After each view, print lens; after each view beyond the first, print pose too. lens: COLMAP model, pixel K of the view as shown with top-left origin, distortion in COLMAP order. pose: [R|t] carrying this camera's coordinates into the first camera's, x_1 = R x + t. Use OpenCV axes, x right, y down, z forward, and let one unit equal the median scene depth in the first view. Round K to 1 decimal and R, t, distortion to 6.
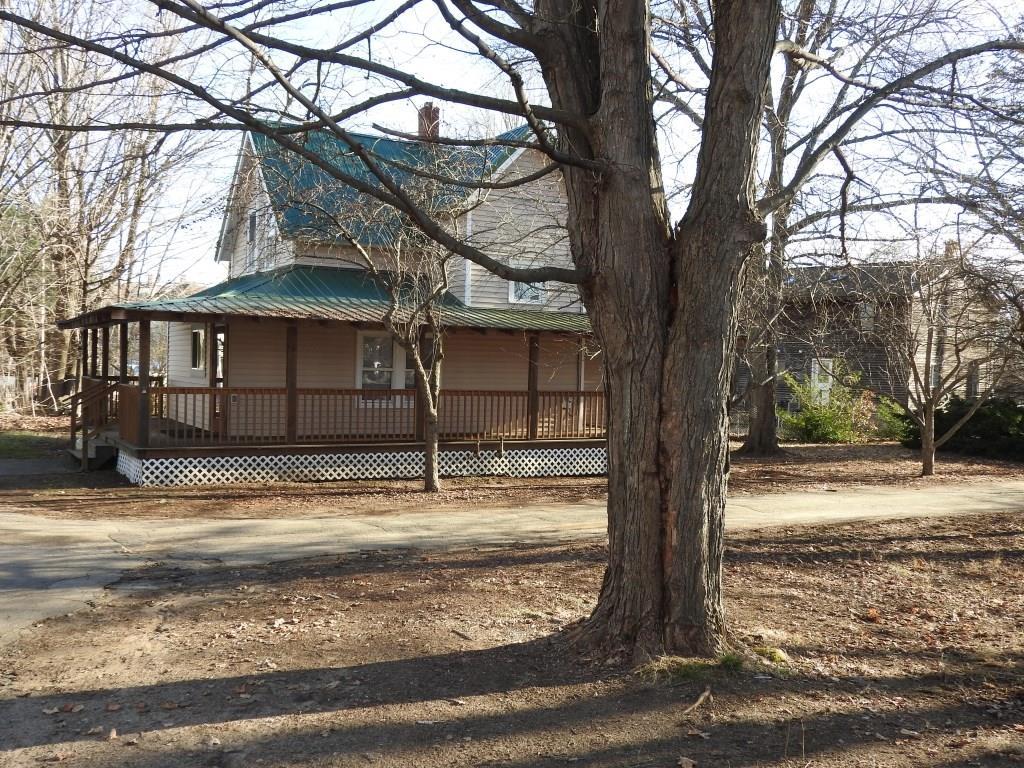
lens RADIAL K [[991.0, 0, 512.0], [0, 991.0, 384.0], [0, 0, 1]] dist [0.003180, -0.006406]
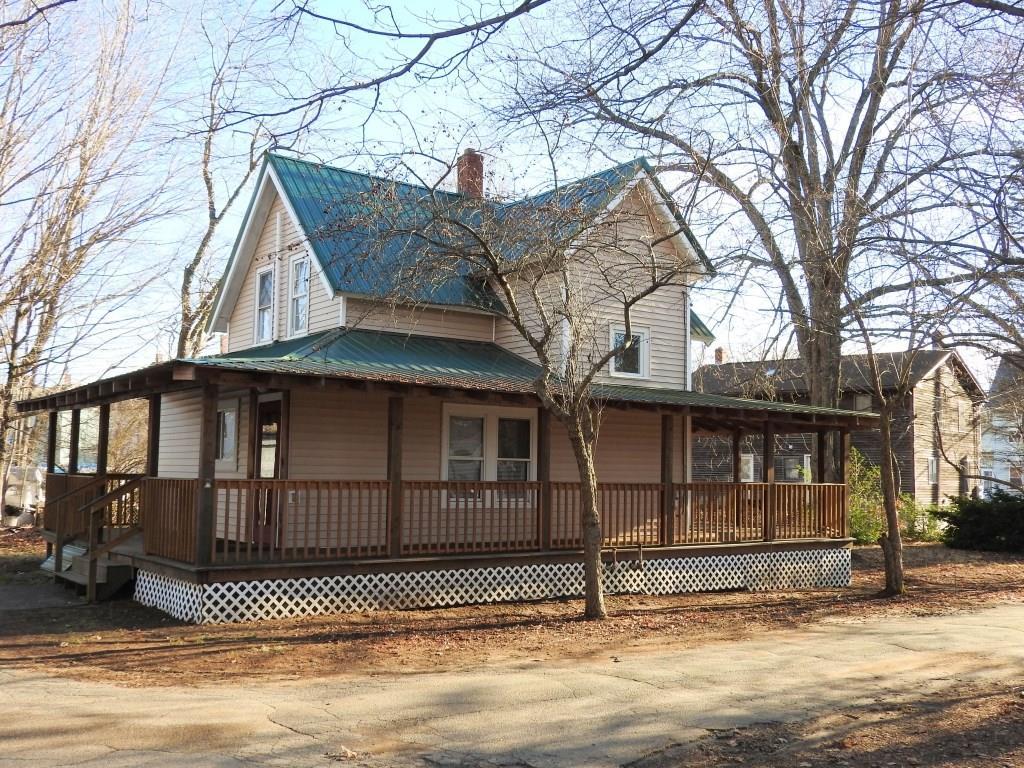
lens RADIAL K [[991.0, 0, 512.0], [0, 991.0, 384.0], [0, 0, 1]] dist [0.003180, -0.006406]
pose [[0.990979, 0.003166, 0.133983, -0.233030], [0.011539, 0.993993, -0.108836, 0.014202], [-0.133523, 0.109401, 0.984989, 0.256325]]
